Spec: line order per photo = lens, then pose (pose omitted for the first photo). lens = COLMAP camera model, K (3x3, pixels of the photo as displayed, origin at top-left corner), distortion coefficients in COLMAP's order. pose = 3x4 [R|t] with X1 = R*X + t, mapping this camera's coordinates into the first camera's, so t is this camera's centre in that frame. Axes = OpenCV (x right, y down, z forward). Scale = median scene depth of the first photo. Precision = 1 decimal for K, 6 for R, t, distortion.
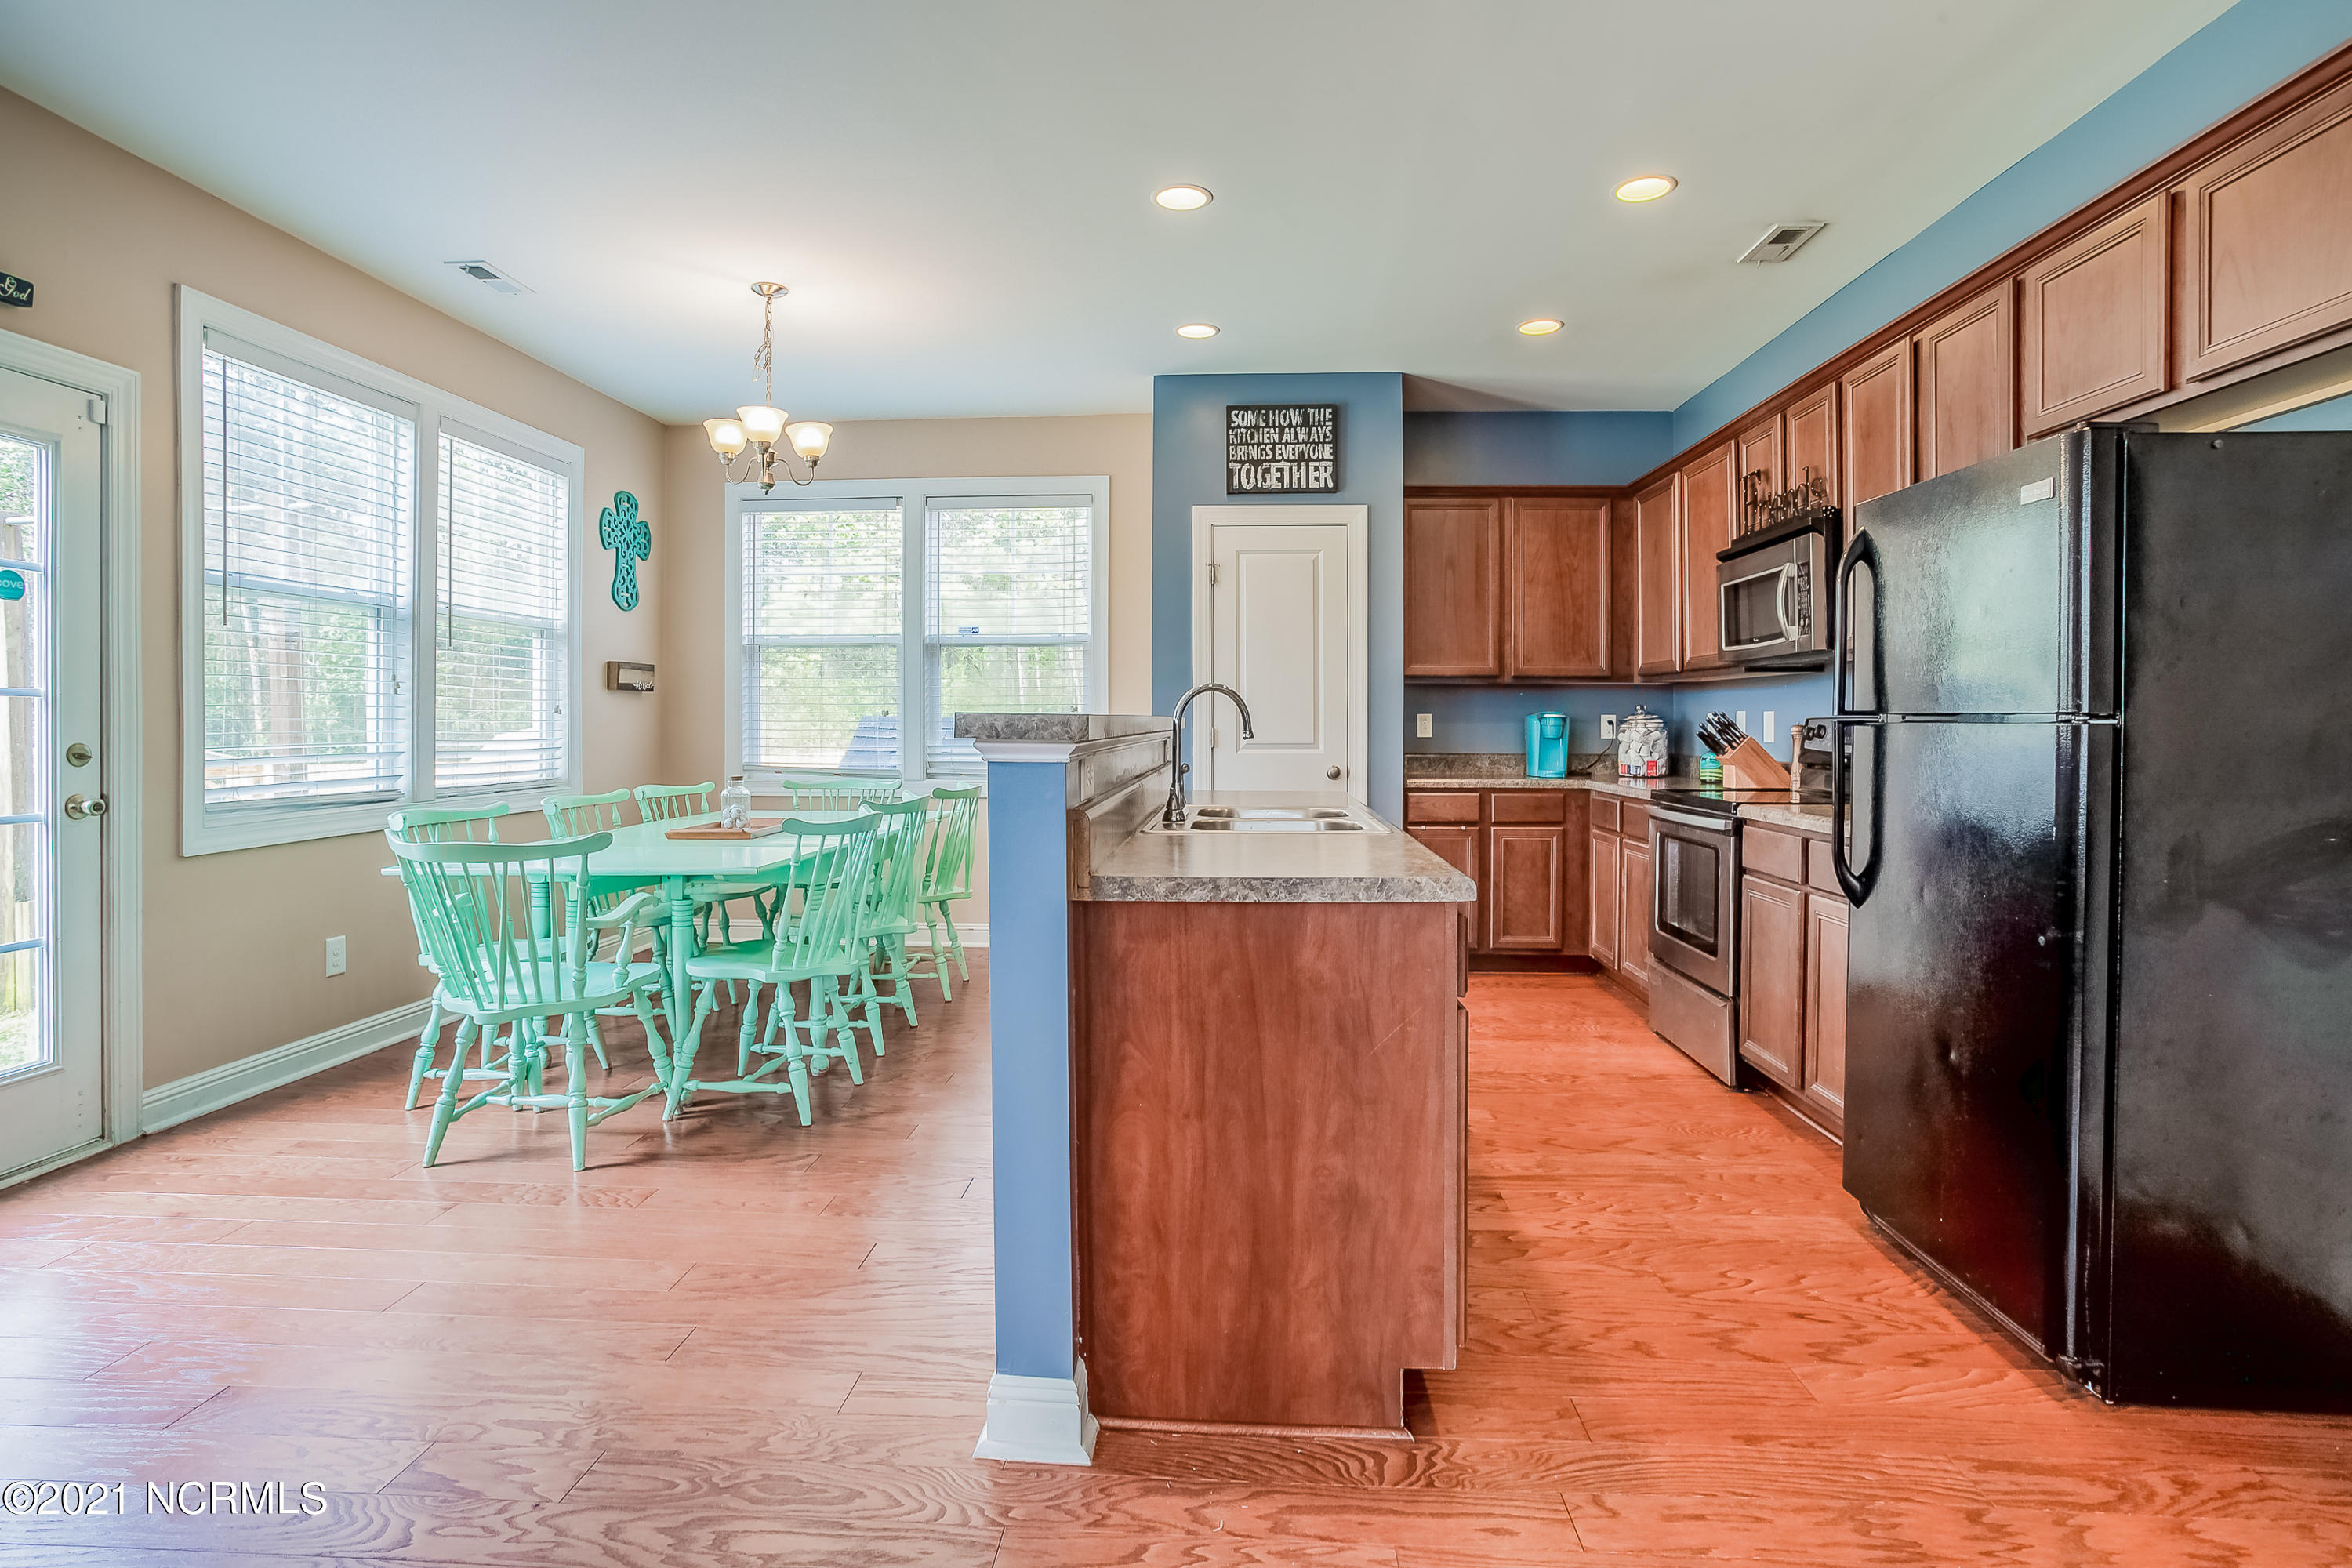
lens RADIAL K [[1174.0, 0, 1150.9], [0, 1174.0, 733.2], [0, 0, 1]] dist [-0.038169, 0.013532]
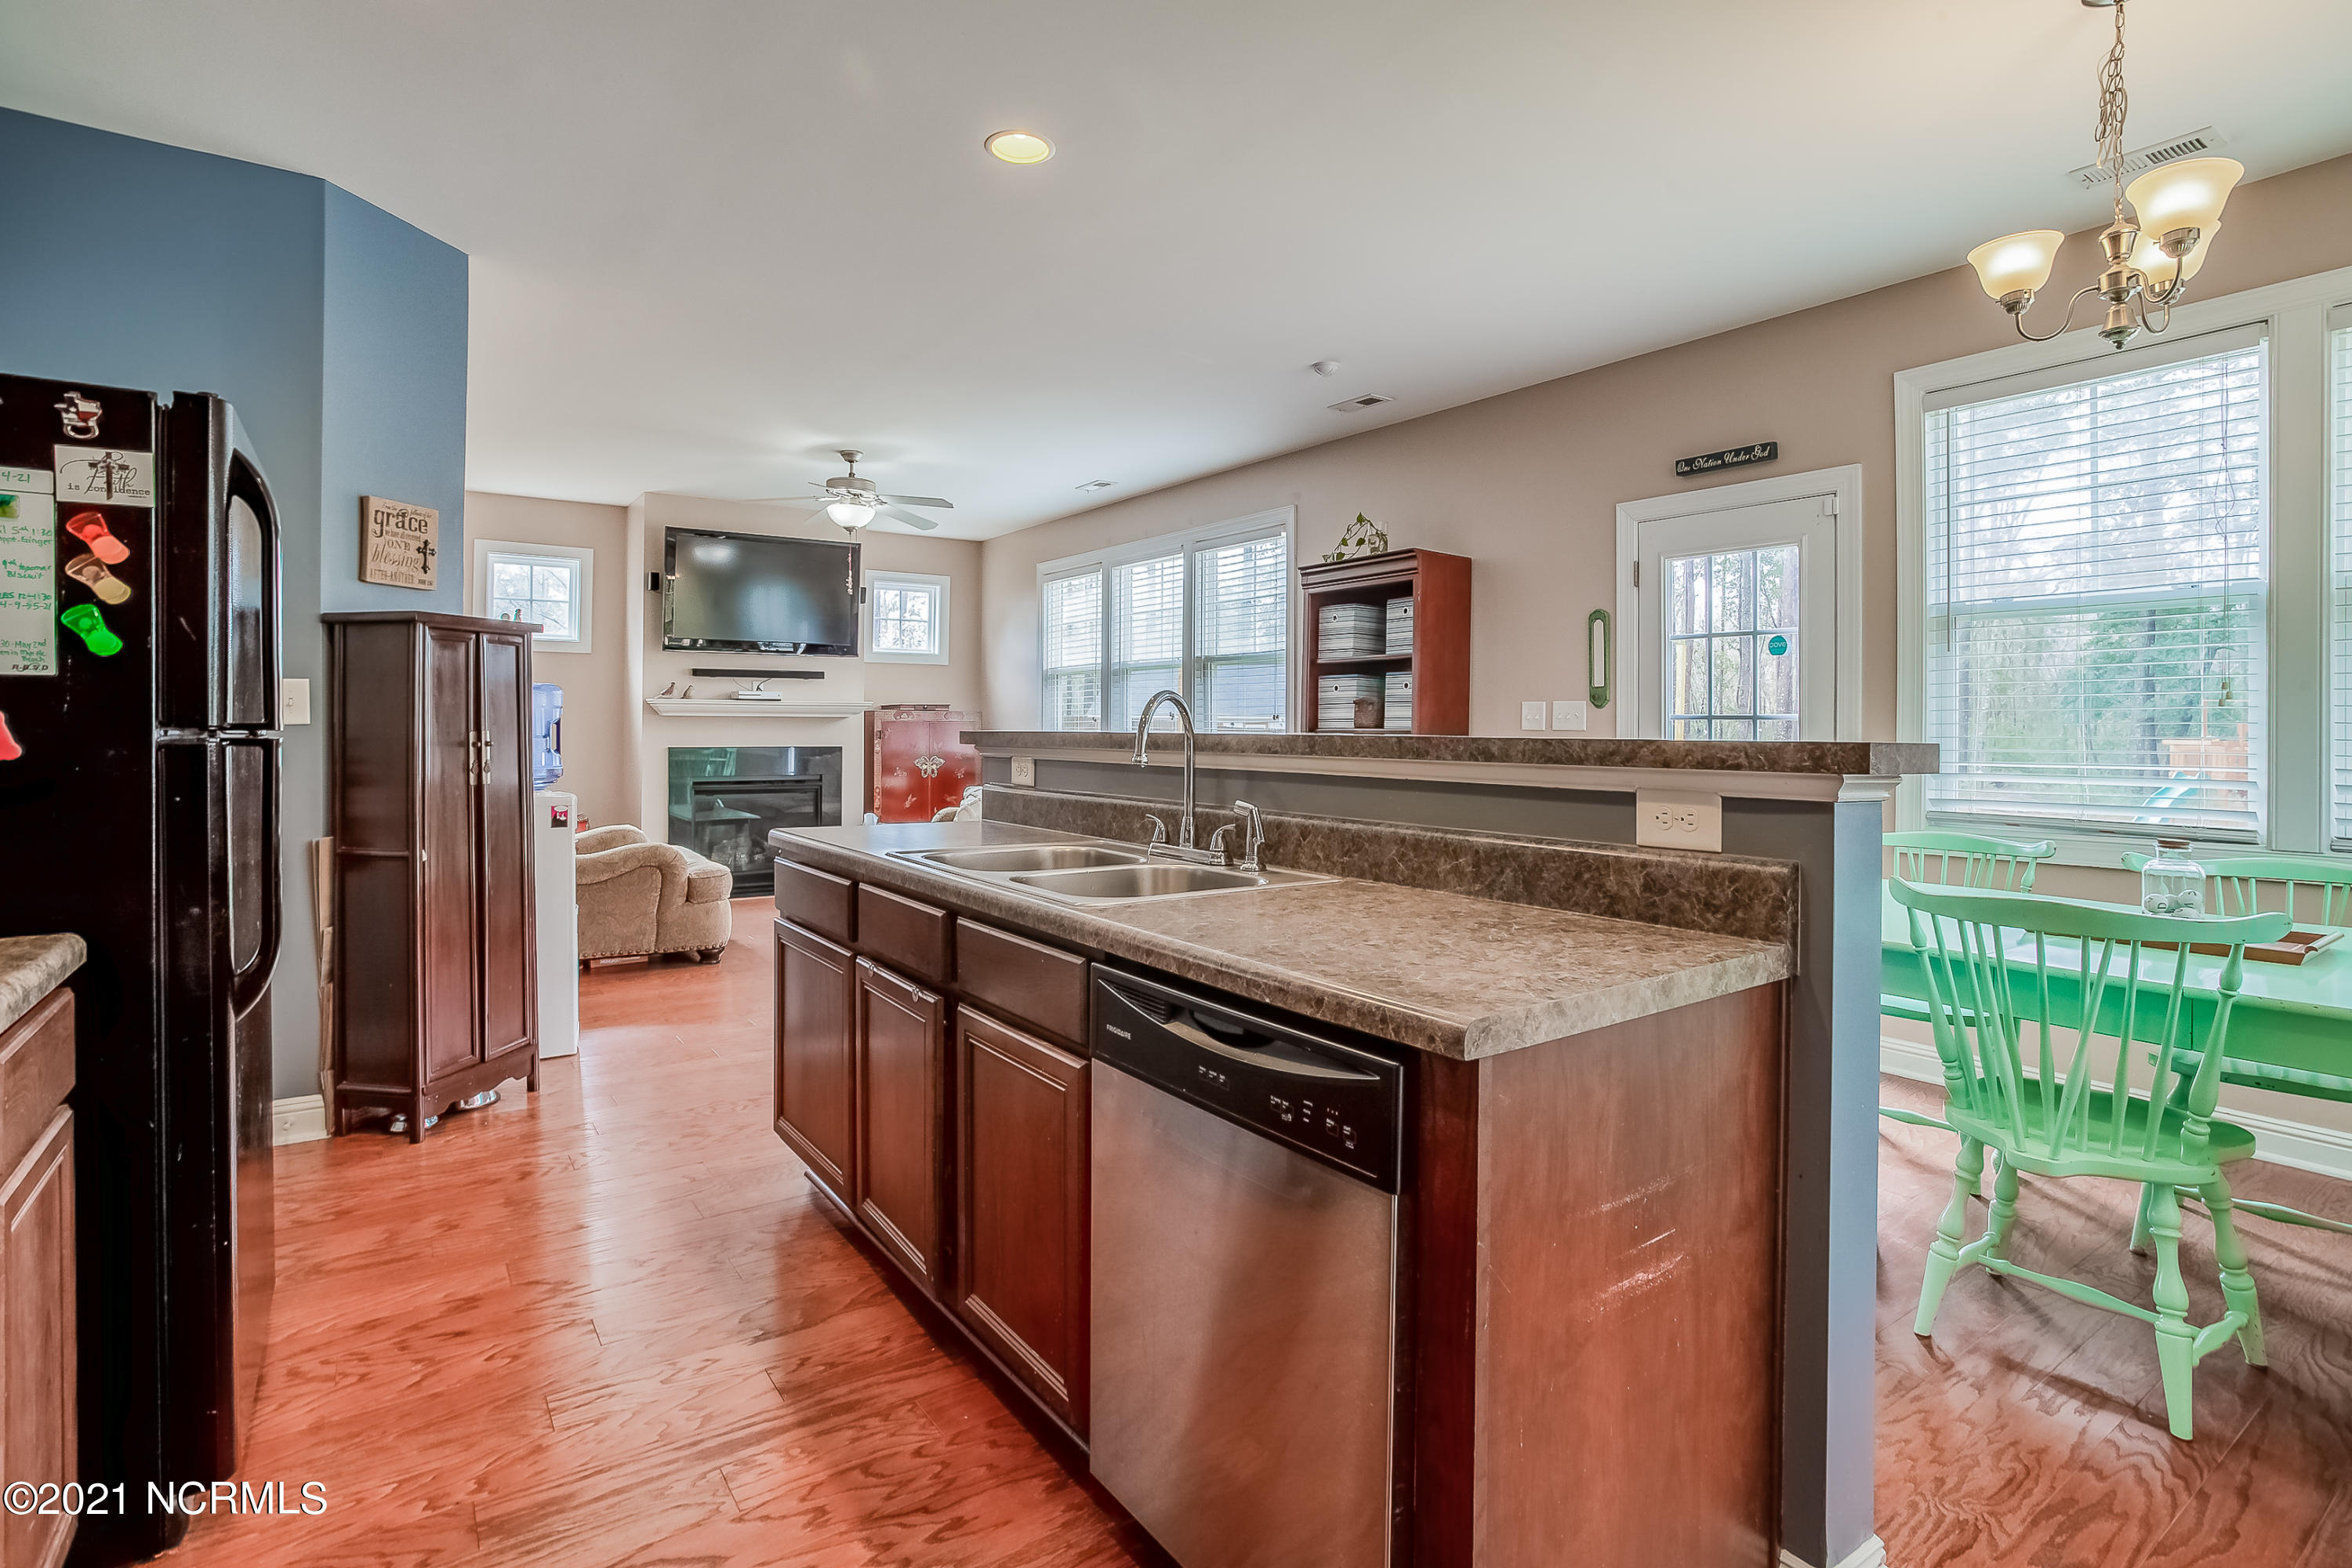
lens RADIAL K [[1174.0, 0, 1202.4], [0, 1174.0, 734.3], [0, 0, 1]] dist [-0.038169, 0.013532]
pose [[-0.763532, -0.001618, -0.645768, 0.526311], [-0.011446, 0.999874, 0.011028, -0.022971], [0.645668, 0.015811, -0.763454, 1.593503]]
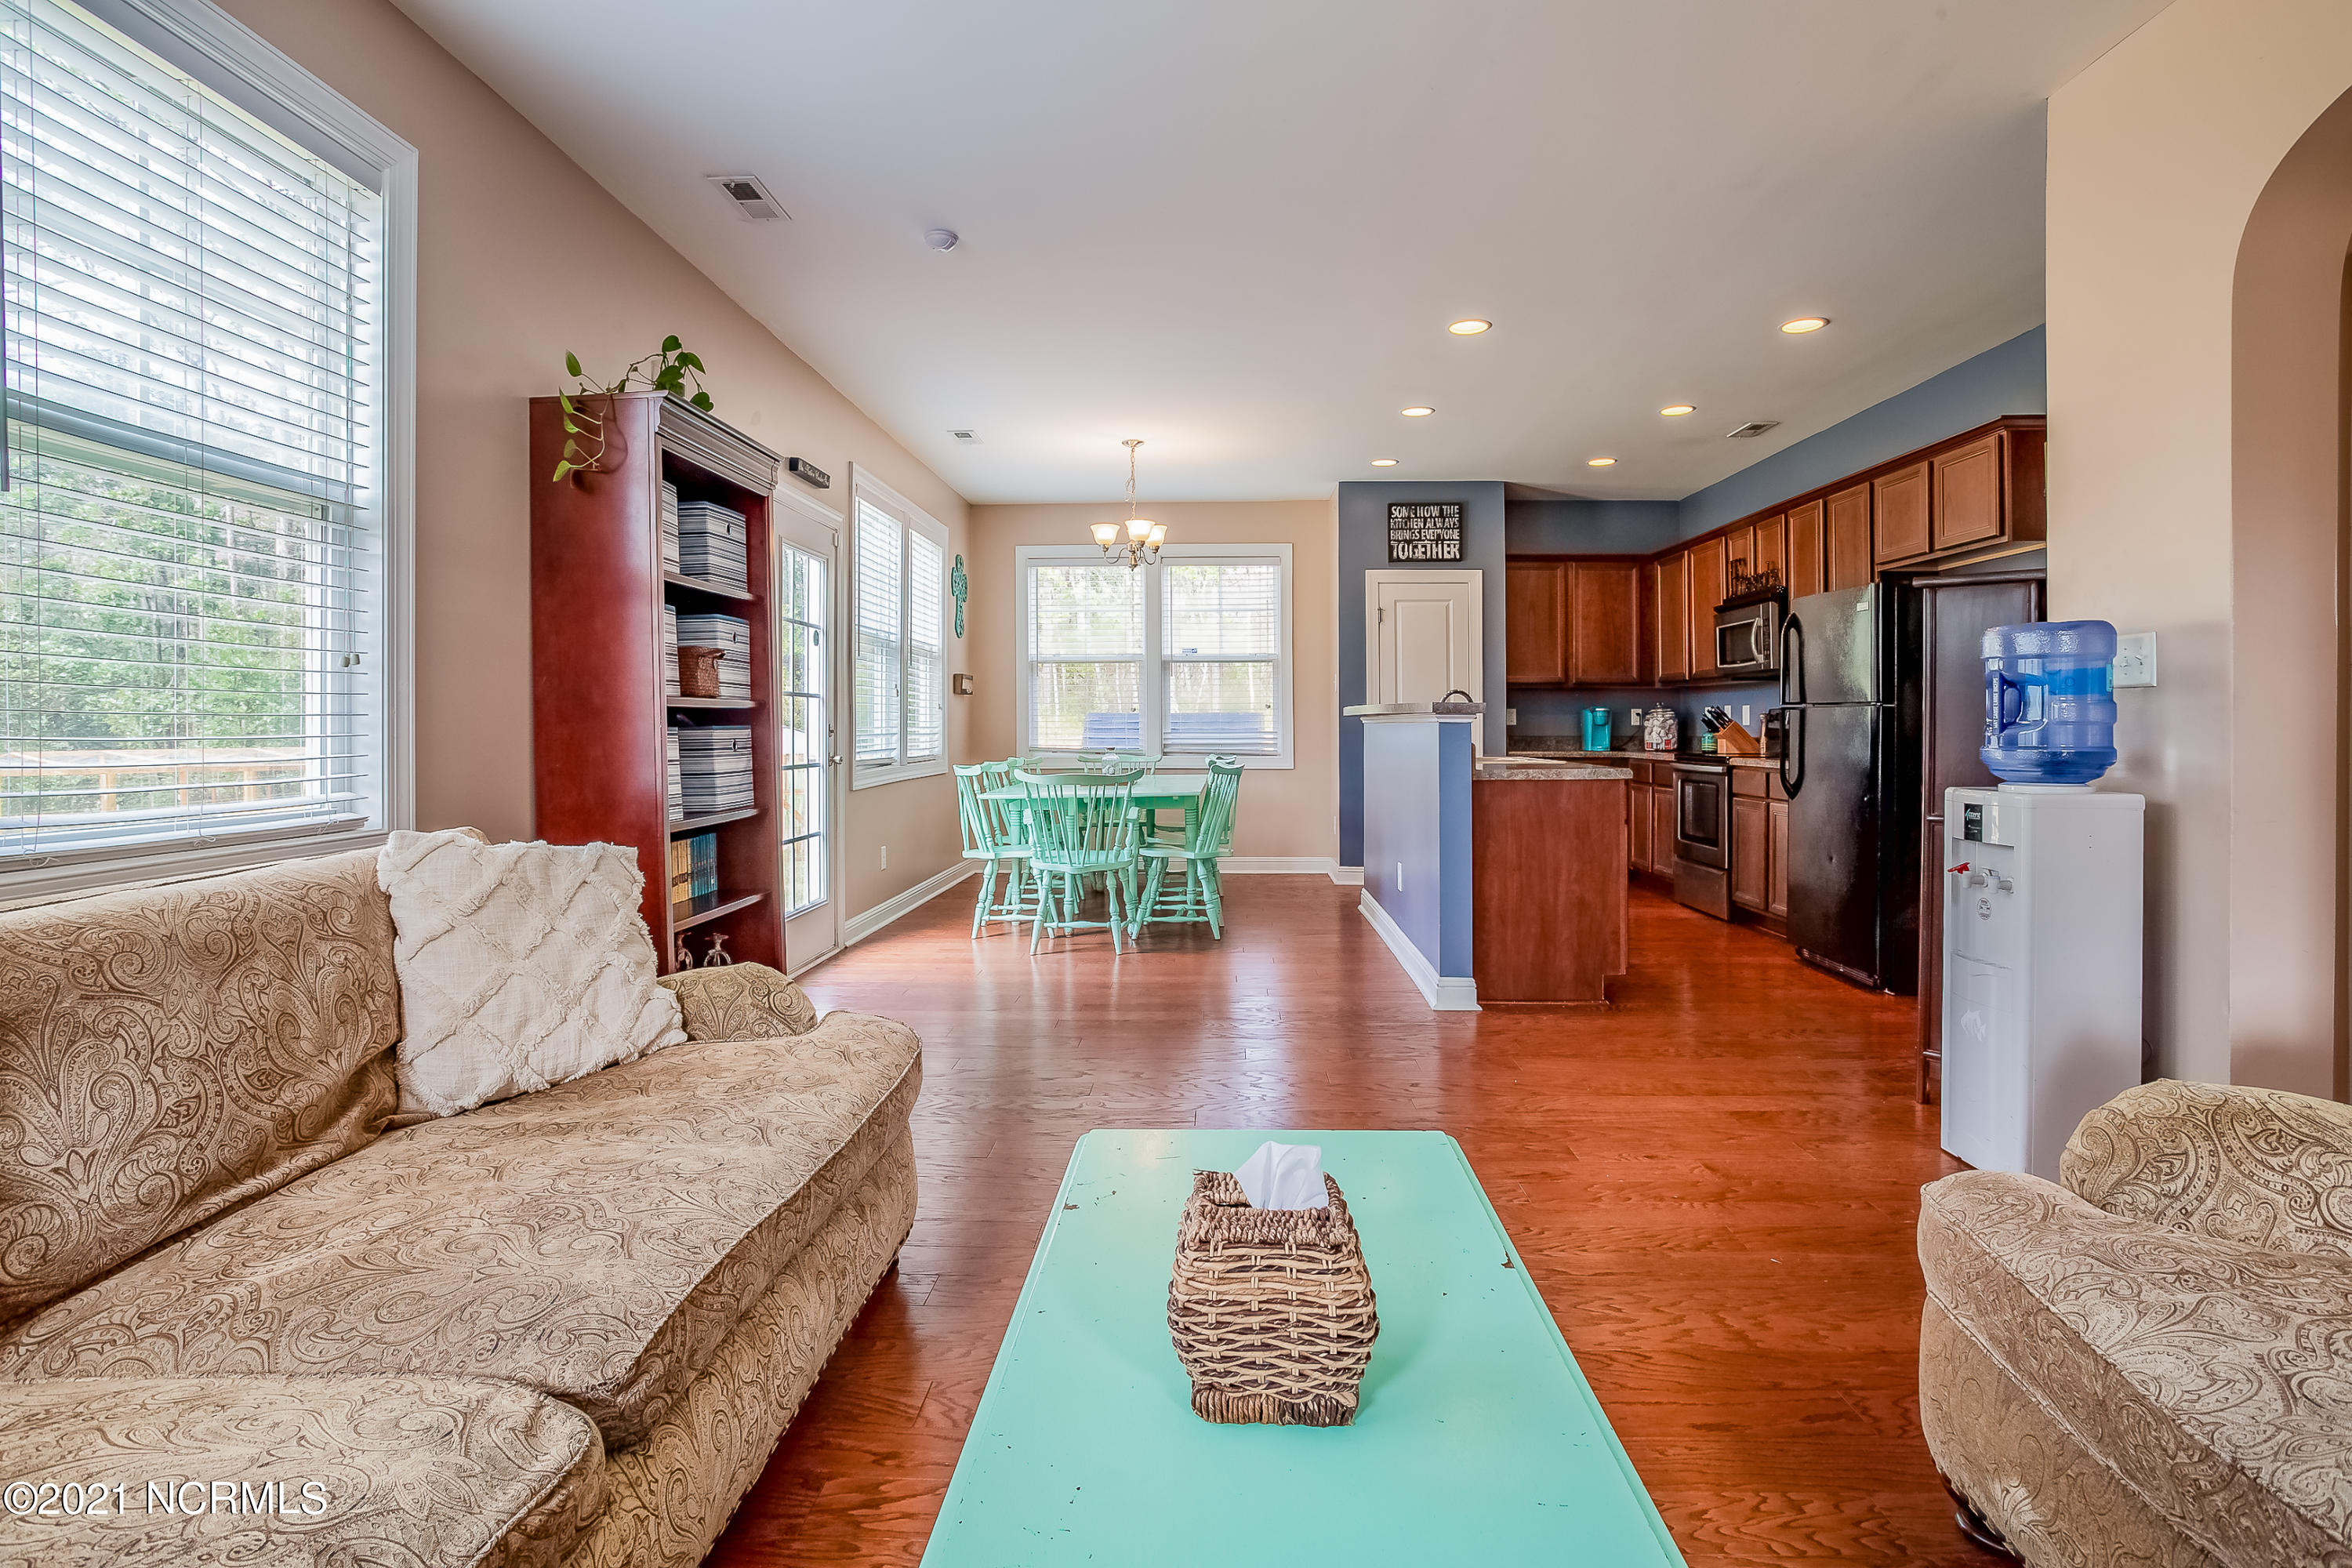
lens RADIAL K [[1174.0, 0, 1165.0], [0, 1174.0, 731.4], [0, 0, 1]] dist [-0.038169, 0.013532]
pose [[0.999545, -0.004163, 0.029877, -0.301986], [0.004265, 0.999985, -0.003319, 0.018610], [-0.029863, 0.003445, 0.999548, -0.552033]]
